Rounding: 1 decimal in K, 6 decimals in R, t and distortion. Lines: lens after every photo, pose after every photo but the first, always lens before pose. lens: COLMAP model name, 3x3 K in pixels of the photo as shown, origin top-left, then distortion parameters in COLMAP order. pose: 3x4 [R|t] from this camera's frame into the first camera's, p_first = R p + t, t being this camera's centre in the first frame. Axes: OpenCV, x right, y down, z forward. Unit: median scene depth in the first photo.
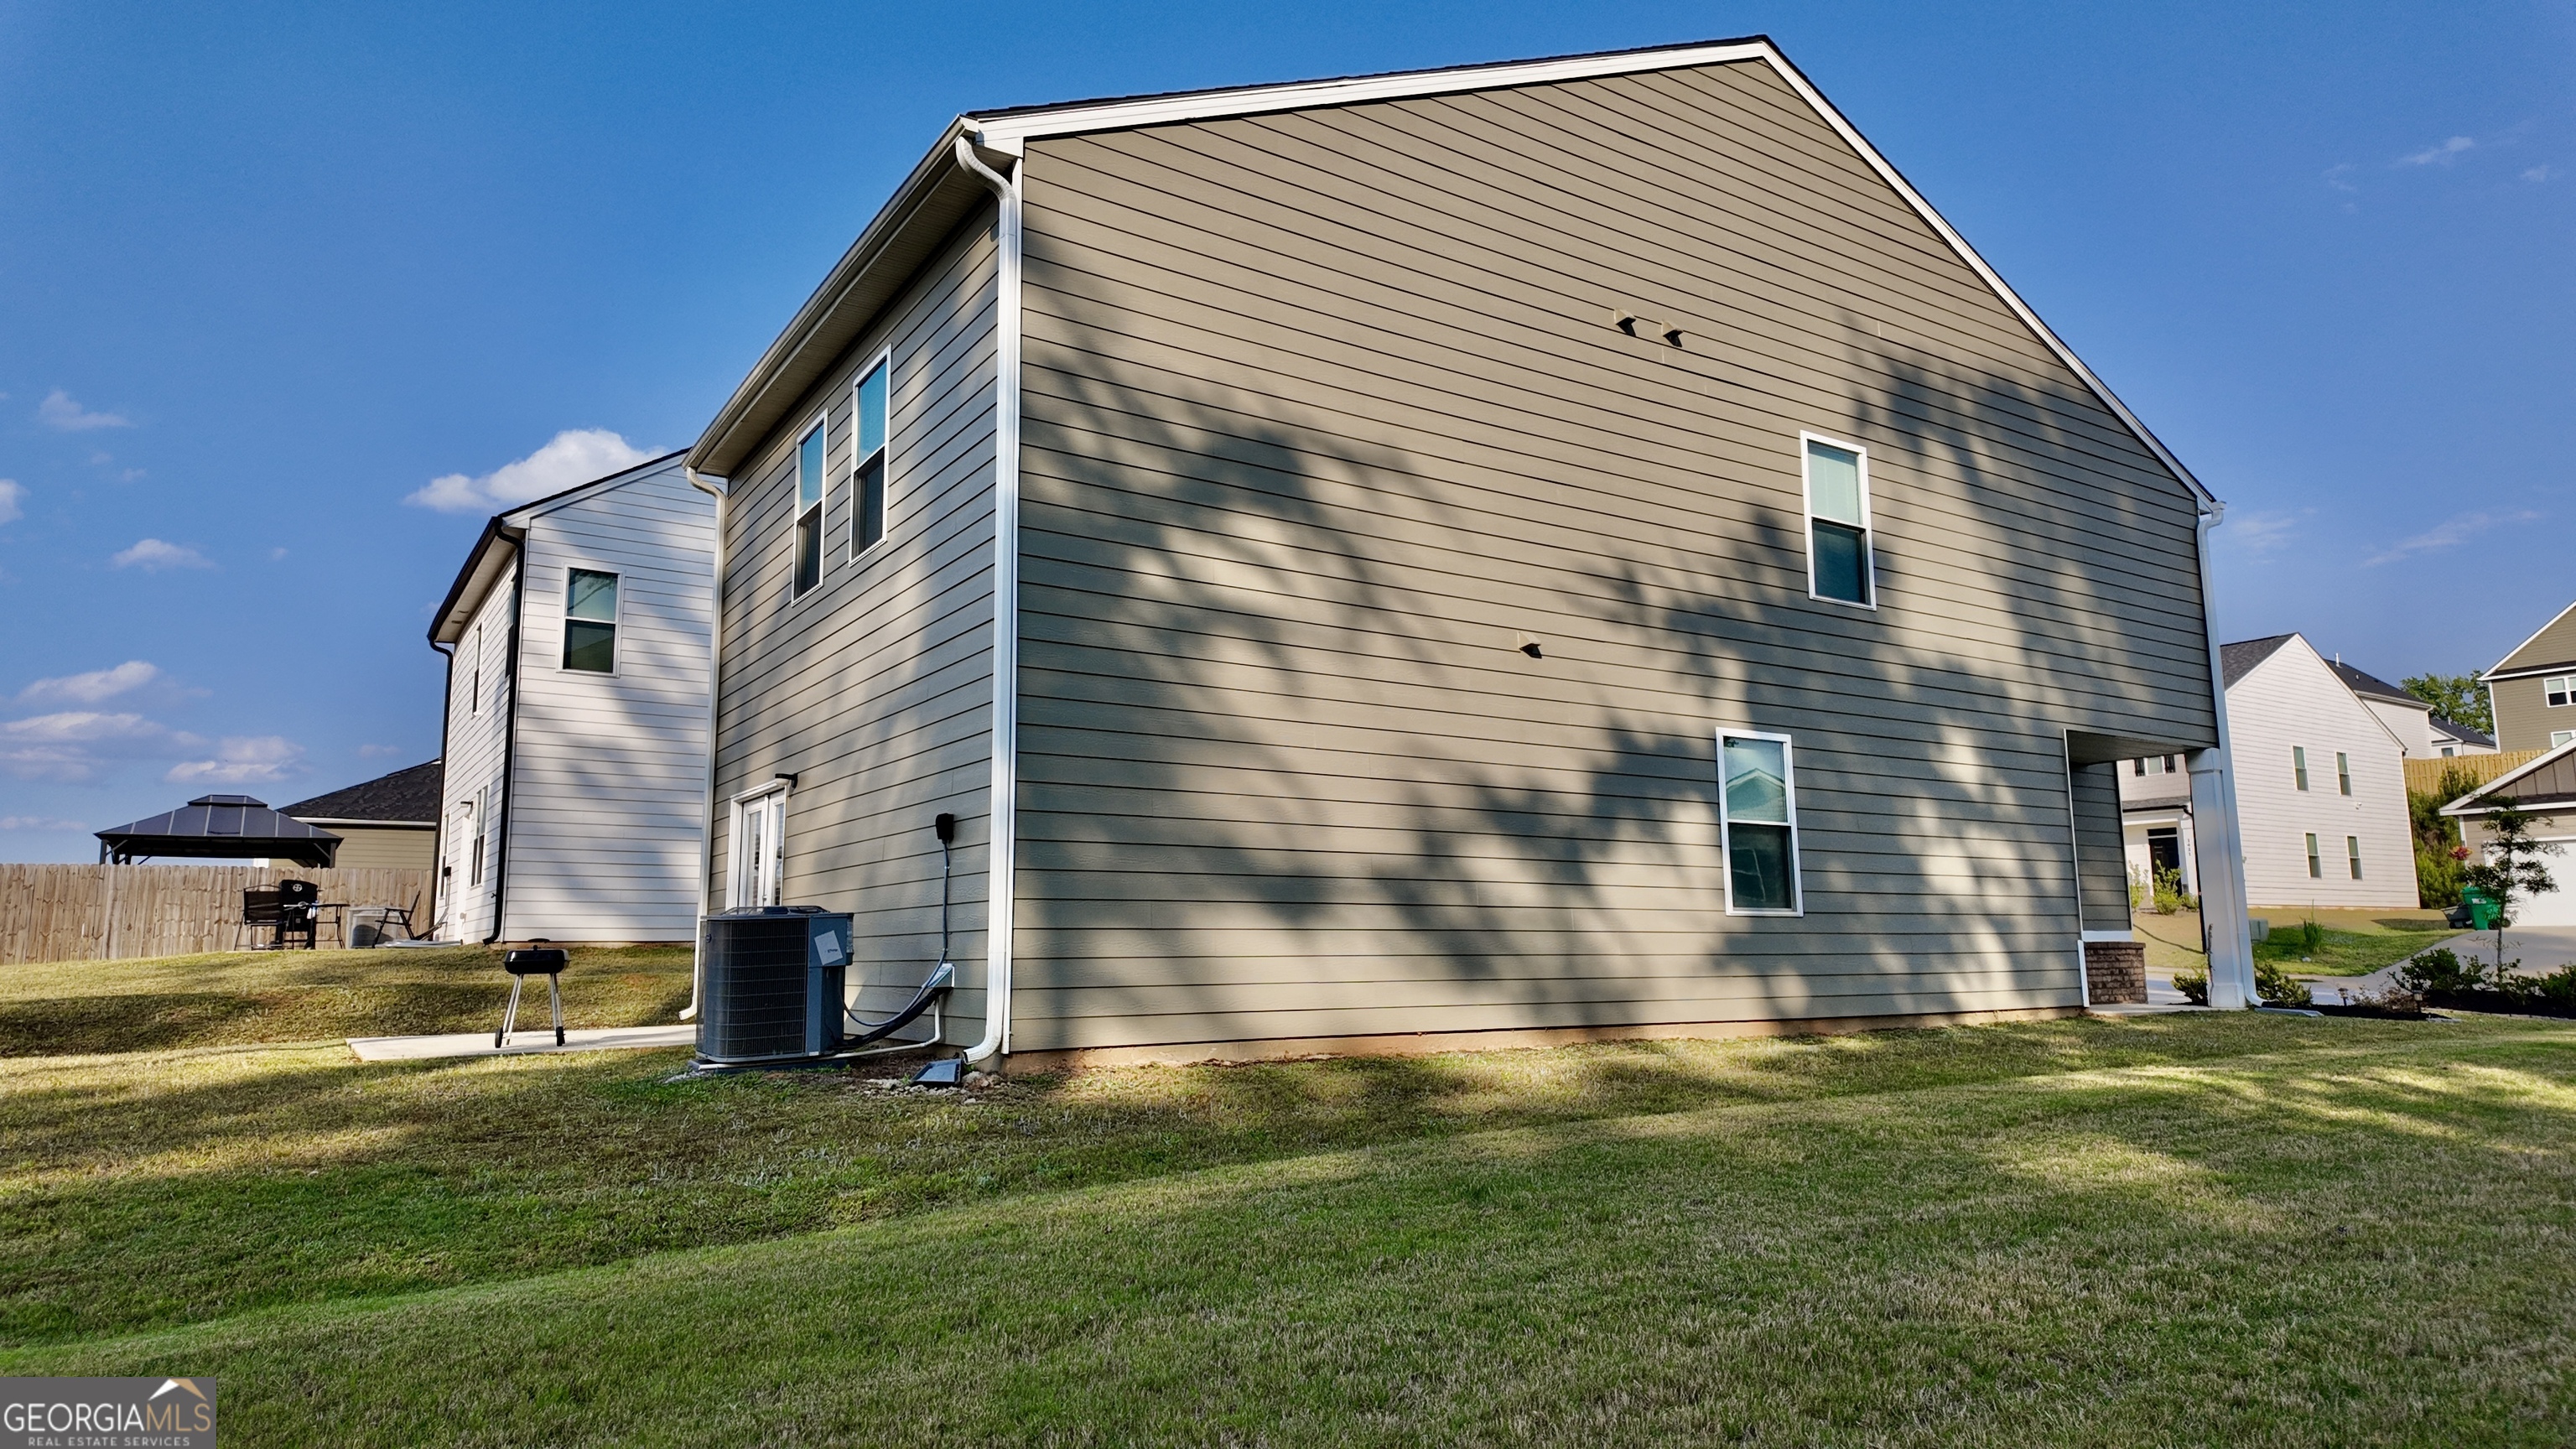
lens RADIAL K [[1498.6, 0, 1288.0], [0, 1498.6, 724.5], [0, 0, 1]] dist [0.066139, -0.000090]
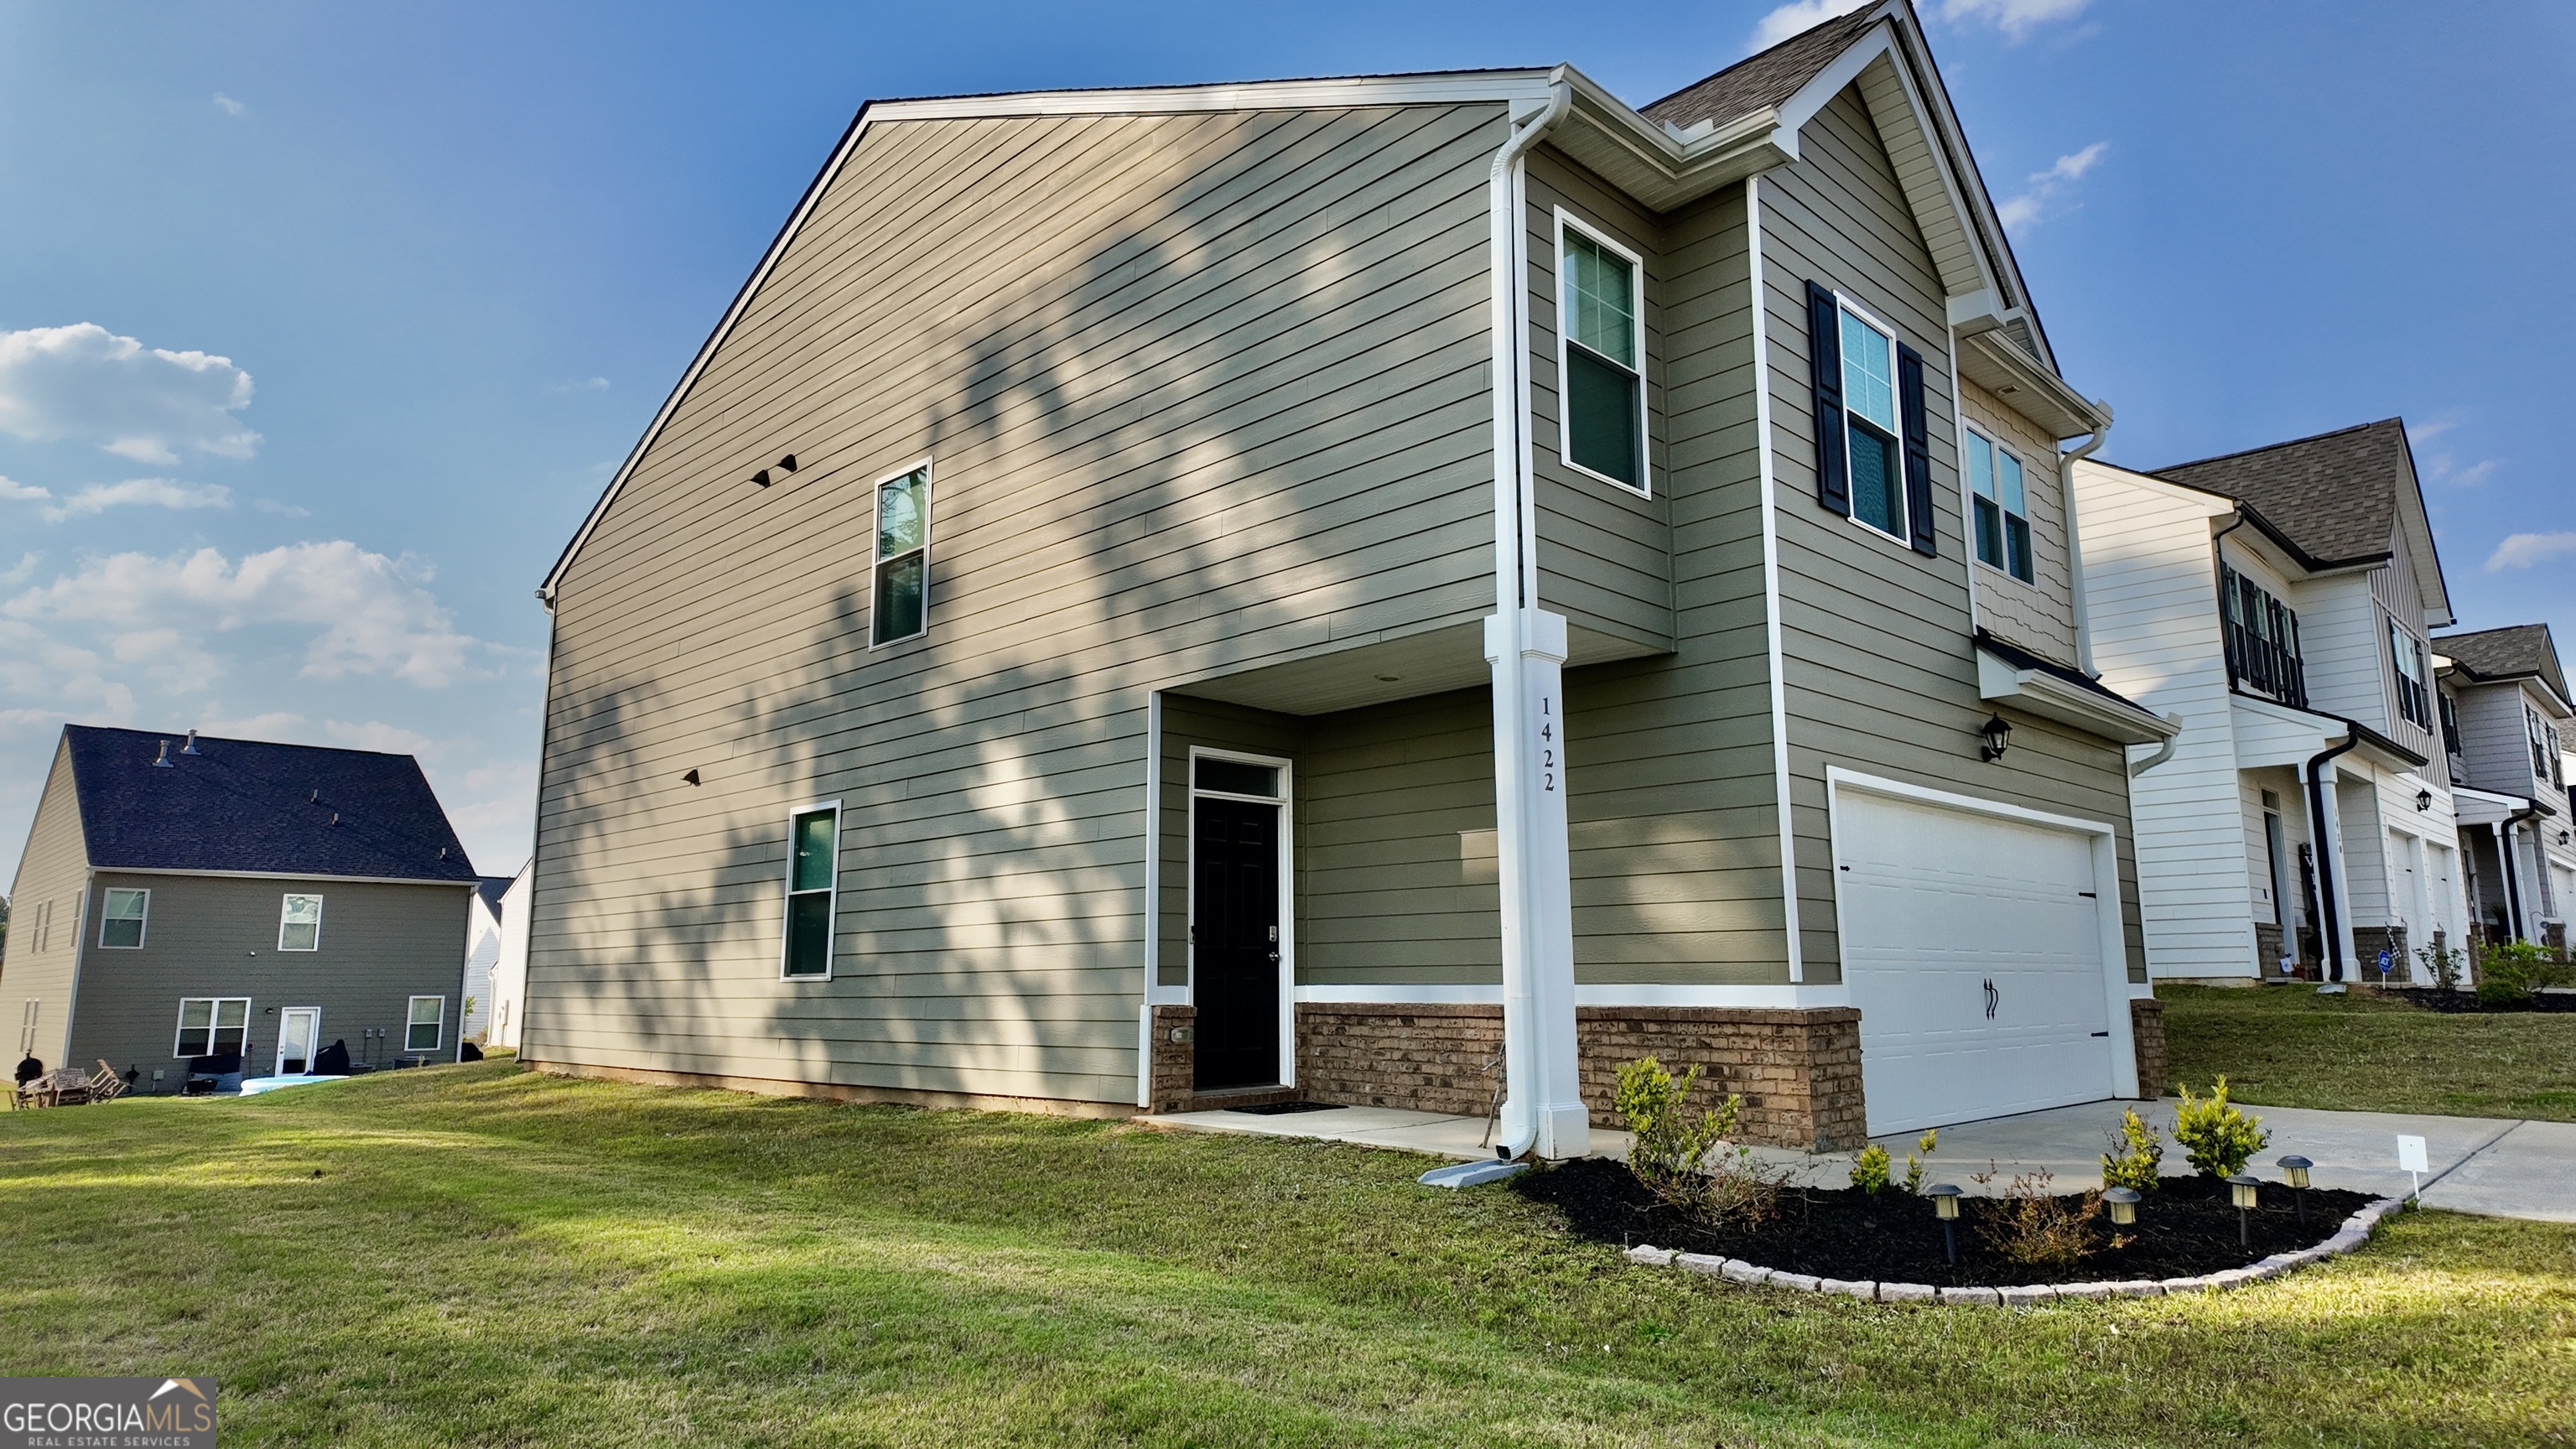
lens RADIAL K [[1498.6, 0, 1288.0], [0, 1498.6, 724.5], [0, 0, 1]] dist [0.066139, -0.000090]
pose [[0.199530, -0.160572, -0.966646, 1.268310], [0.147692, 0.980141, -0.132327, 0.124798], [0.968698, -0.116363, 0.219282, 0.993411]]
